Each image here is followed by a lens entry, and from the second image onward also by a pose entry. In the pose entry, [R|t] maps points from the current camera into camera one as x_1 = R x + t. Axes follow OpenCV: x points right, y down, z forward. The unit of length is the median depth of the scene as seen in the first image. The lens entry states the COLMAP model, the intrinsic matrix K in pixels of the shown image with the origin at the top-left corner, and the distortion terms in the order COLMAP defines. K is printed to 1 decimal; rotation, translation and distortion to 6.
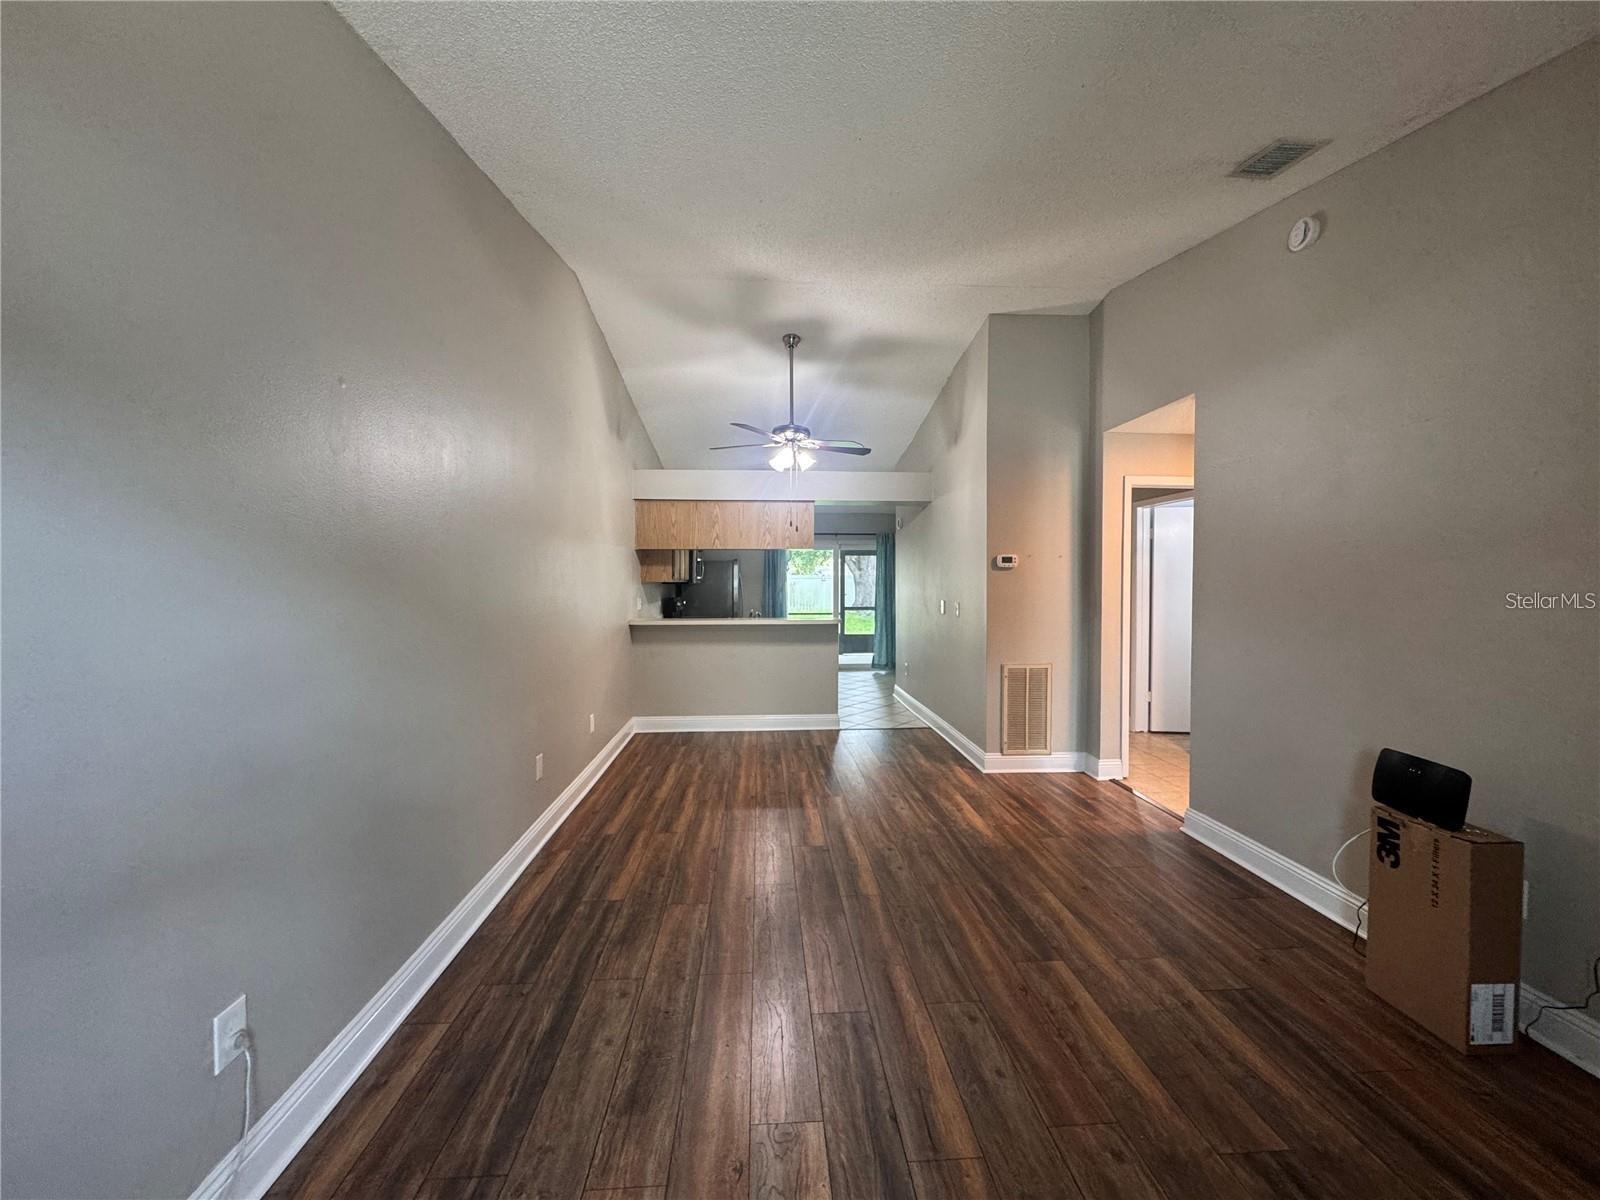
lens RADIAL K [[642.8, 0, 800.2], [0, 642.8, 592.9], [0, 0, 1]] dist [-0.003183, -0.000561]
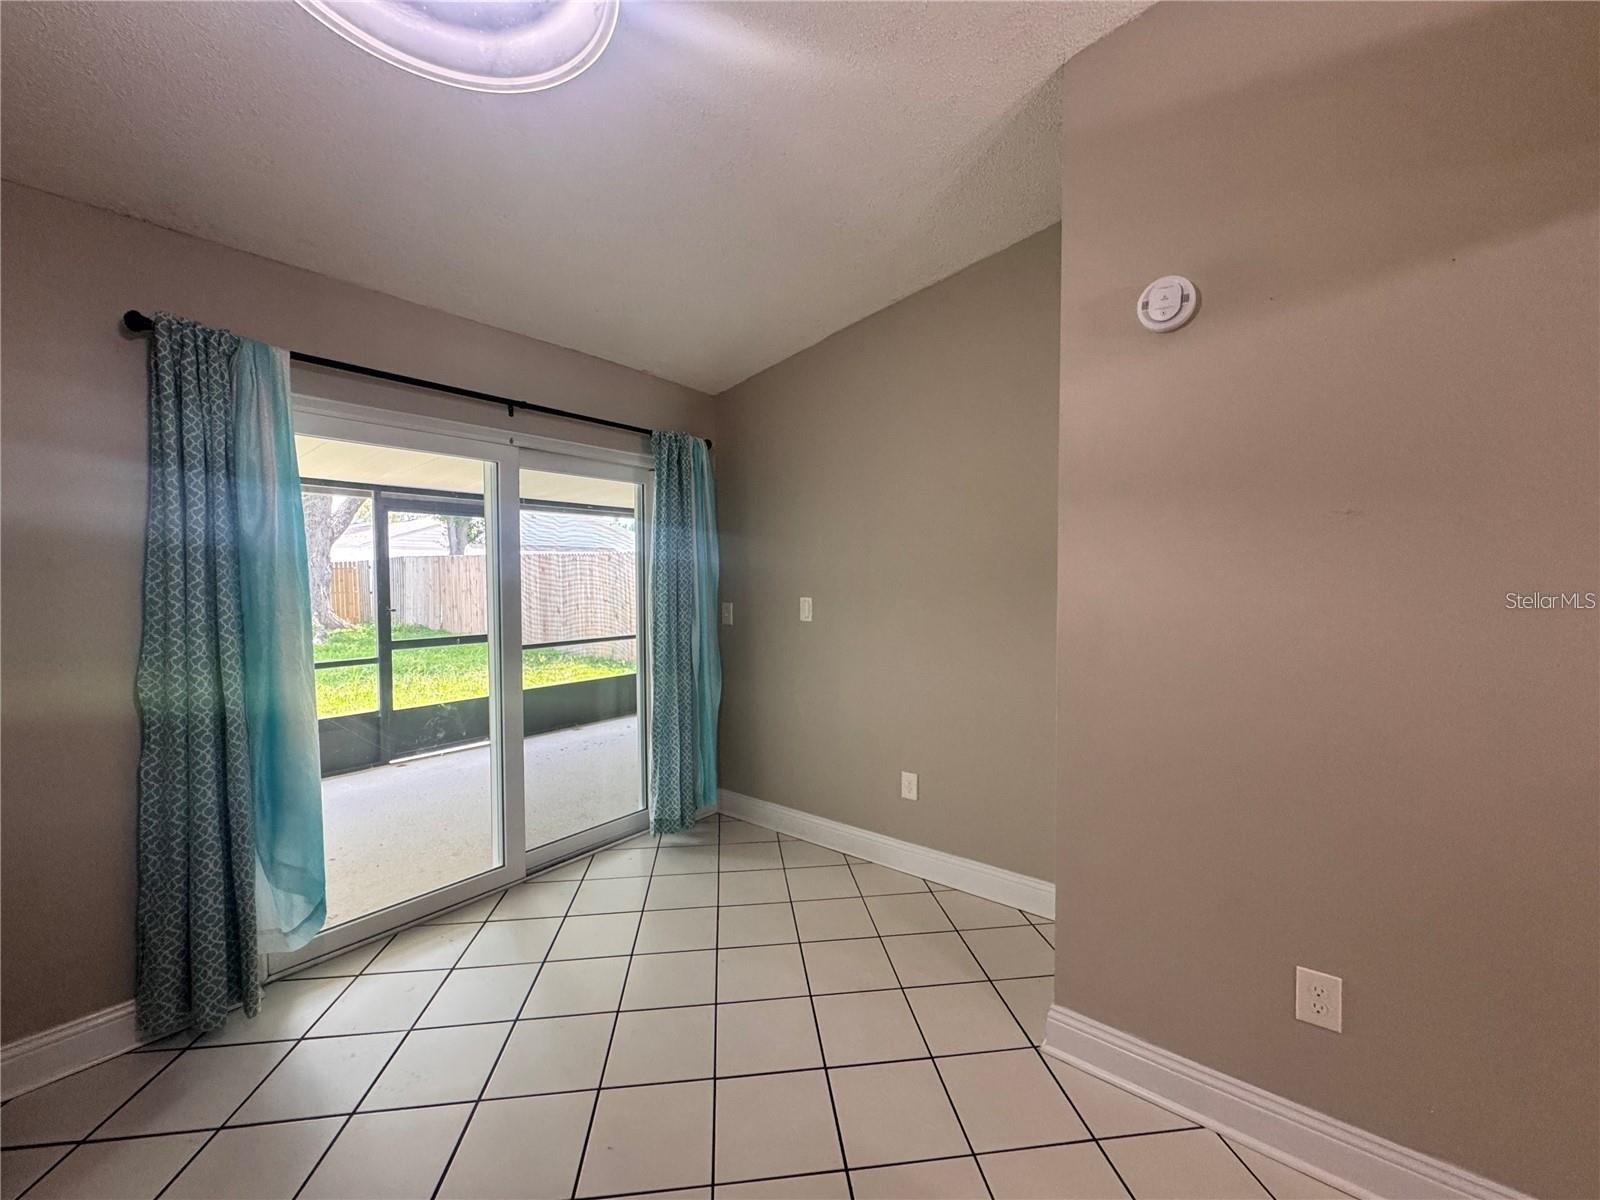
lens RADIAL K [[642.8, 0, 799.5], [0, 642.8, 594.7], [0, 0, 1]] dist [-0.003183, -0.000561]
pose [[0.664351, -0.028304, 0.746884, -0.059627], [0.018645, 0.999599, 0.021297, -0.010476], [-0.747188, -0.000223, 0.664613, 0.562494]]
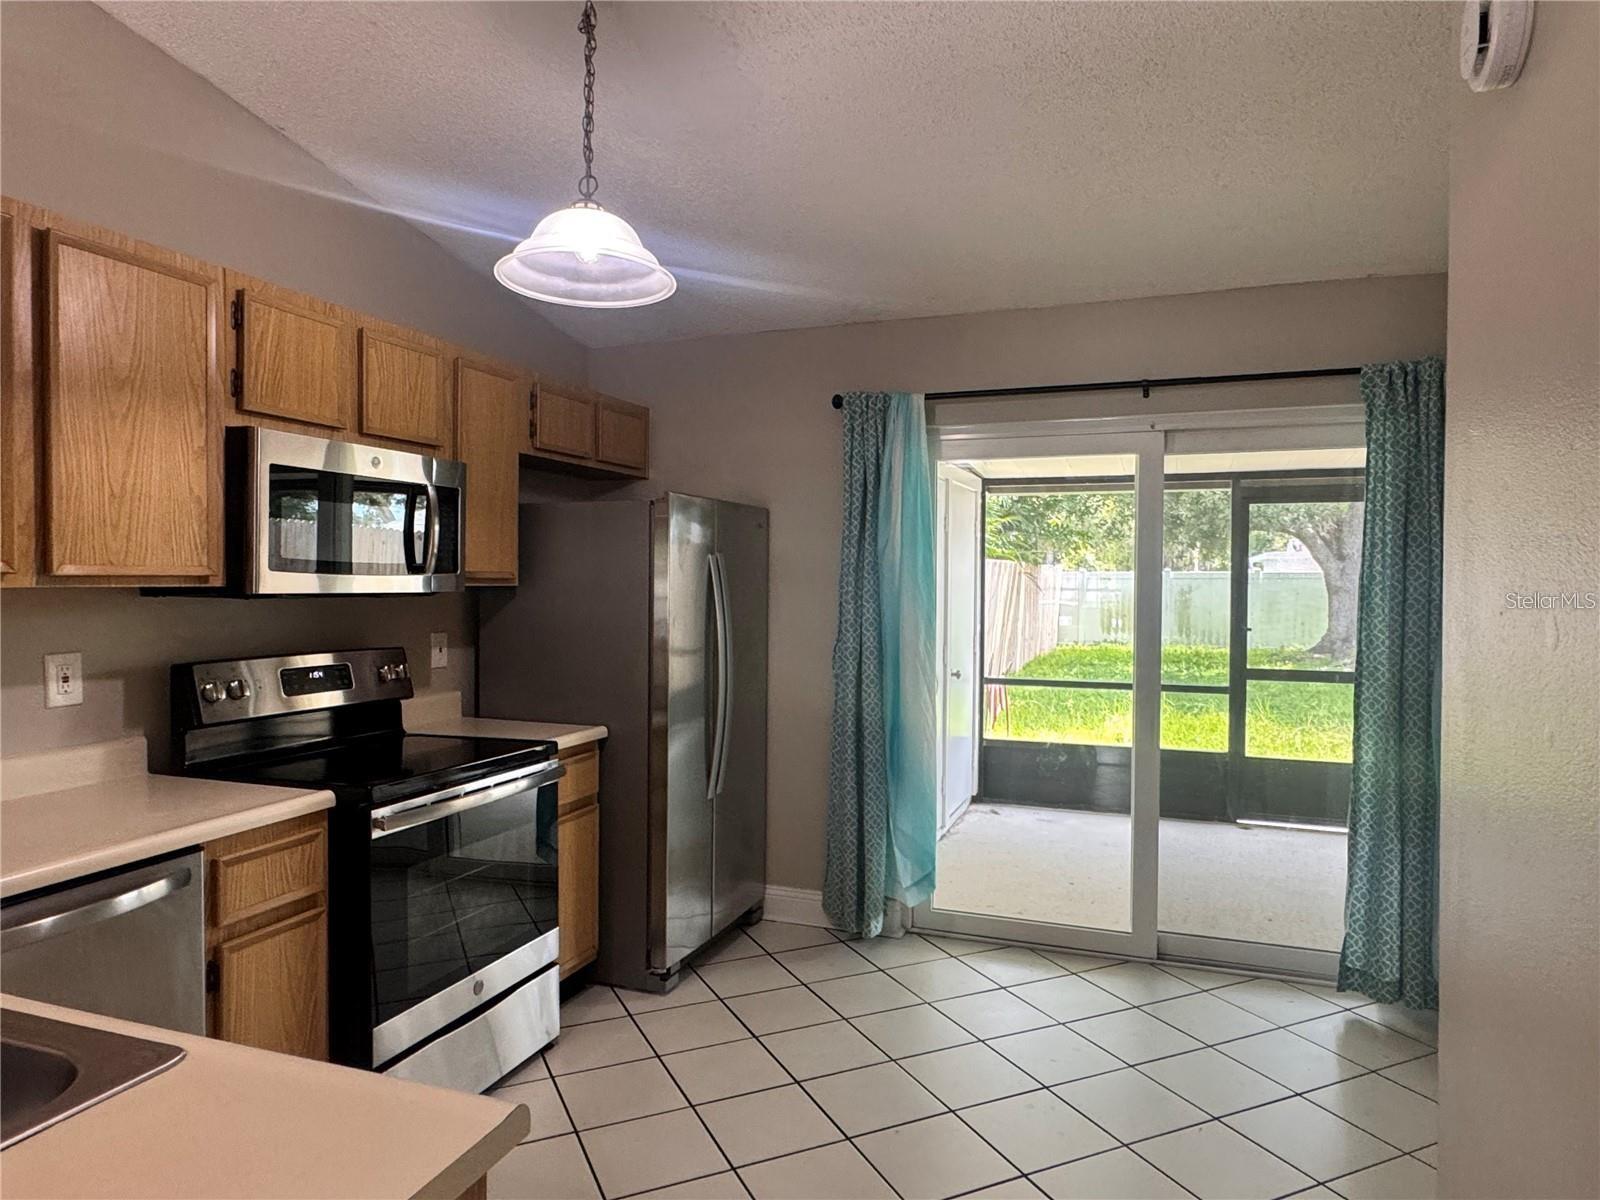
lens RADIAL K [[1000.1, 0, 800.5], [0, 1000.1, 602.4], [0, 0, 1]] dist [0.007241, 0.001695]
pose [[0.916428, 0.010773, -0.400055, 0.067364], [-0.009553, 0.999942, 0.005045, -0.010602], [0.400086, -0.000801, 0.916477, 0.478431]]
